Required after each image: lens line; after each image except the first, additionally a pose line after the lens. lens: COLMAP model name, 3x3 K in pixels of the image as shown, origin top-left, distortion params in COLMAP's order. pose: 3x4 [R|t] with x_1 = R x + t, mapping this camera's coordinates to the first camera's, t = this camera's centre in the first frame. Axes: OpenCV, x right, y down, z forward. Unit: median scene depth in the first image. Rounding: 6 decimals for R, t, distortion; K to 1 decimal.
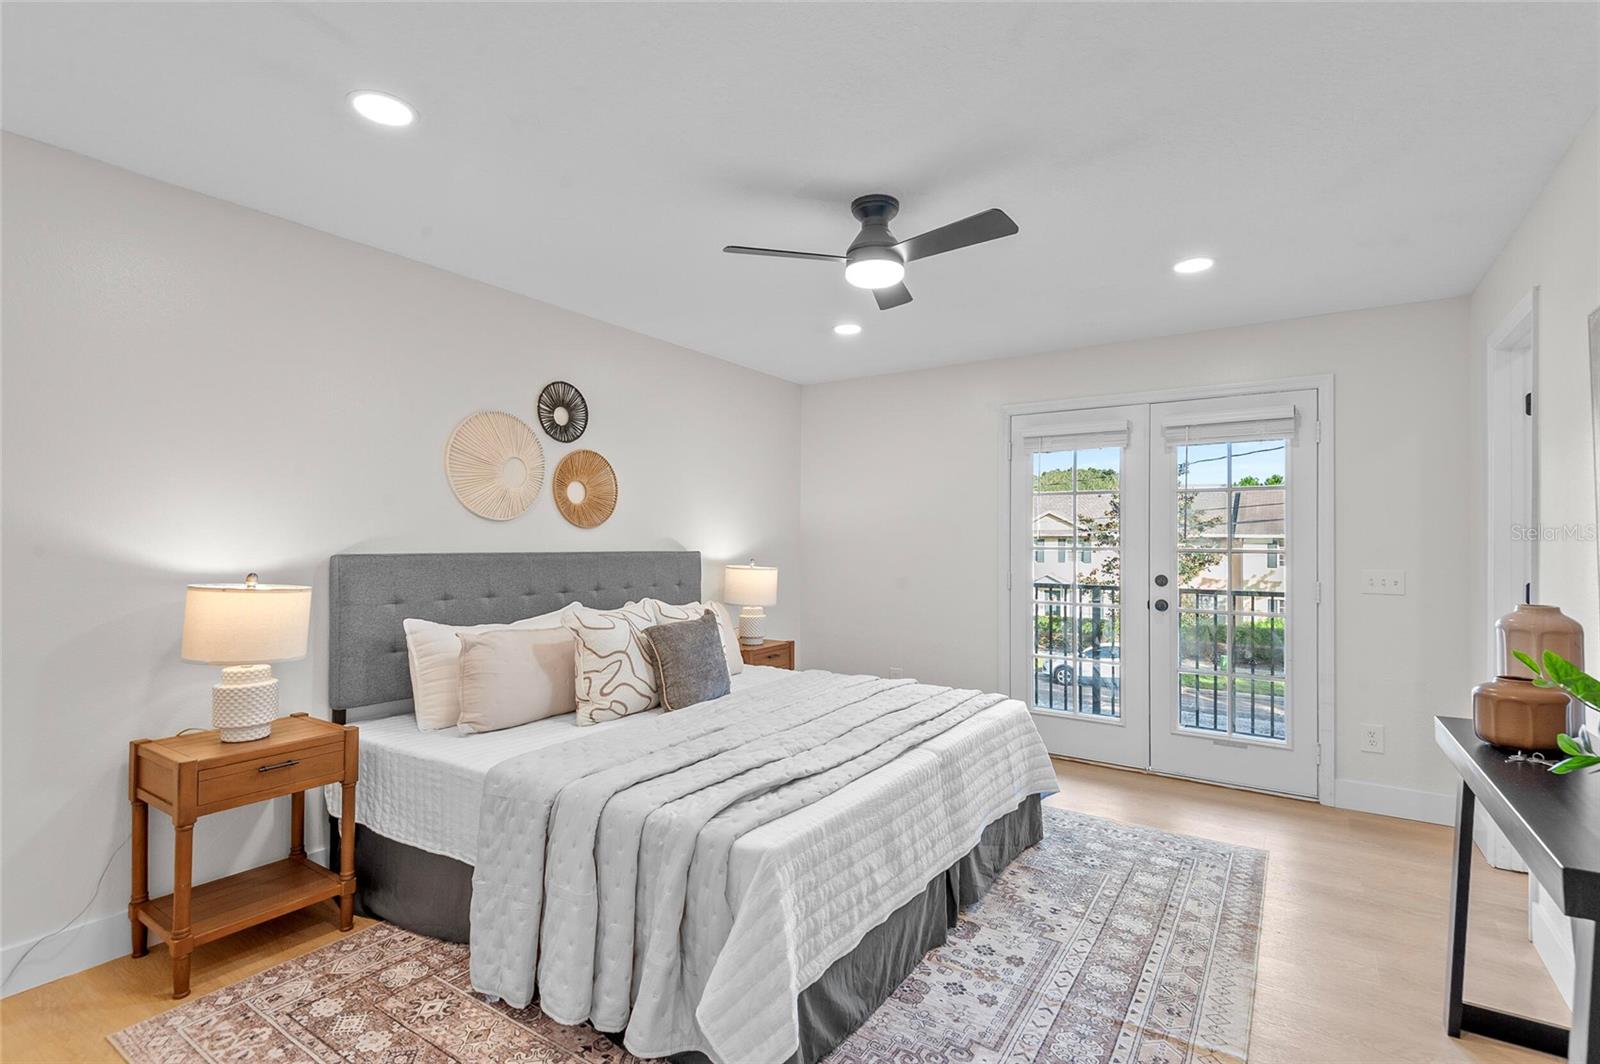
lens RADIAL K [[739.5, 0, 787.3], [0, 739.5, 537.2], [0, 0, 1]] dist [0.021988, -0.011993]
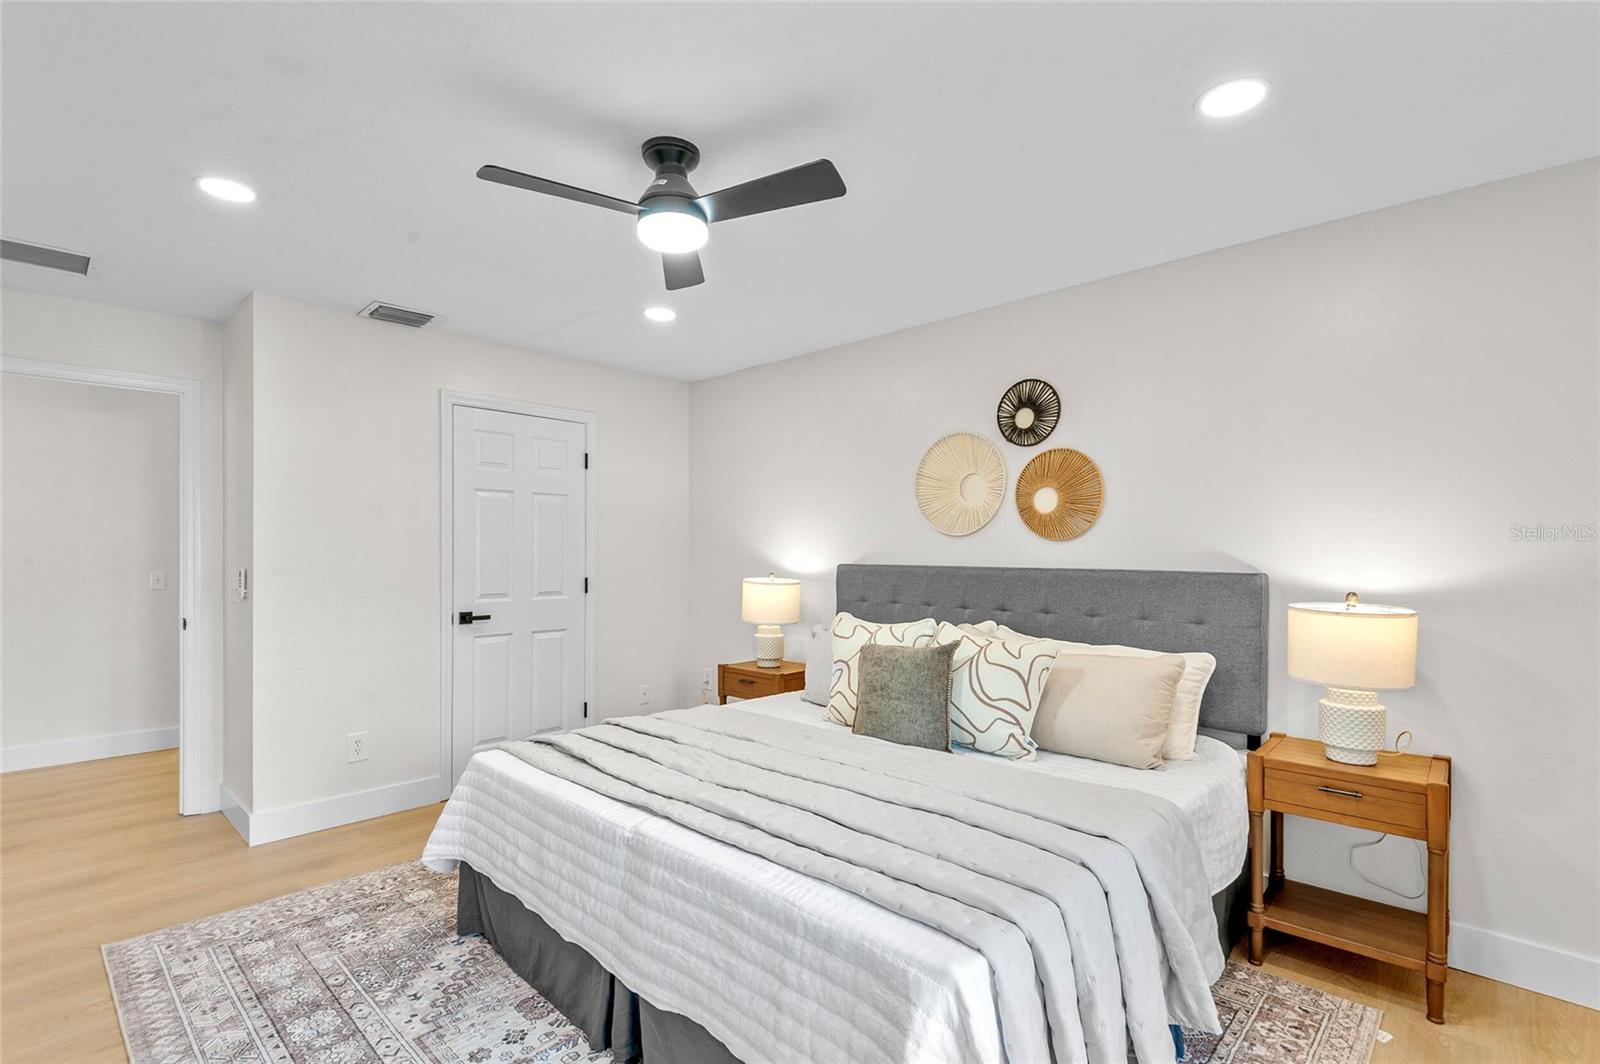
lens RADIAL K [[739.5, 0, 808.1], [0, 739.5, 560.6], [0, 0, 1]] dist [0.021988, -0.011993]
pose [[-0.137984, 0.008788, -0.990395, 0.646401], [-0.004459, 0.999945, 0.009494, 0.003849], [0.990424, 0.005727, -0.137937, 0.884004]]
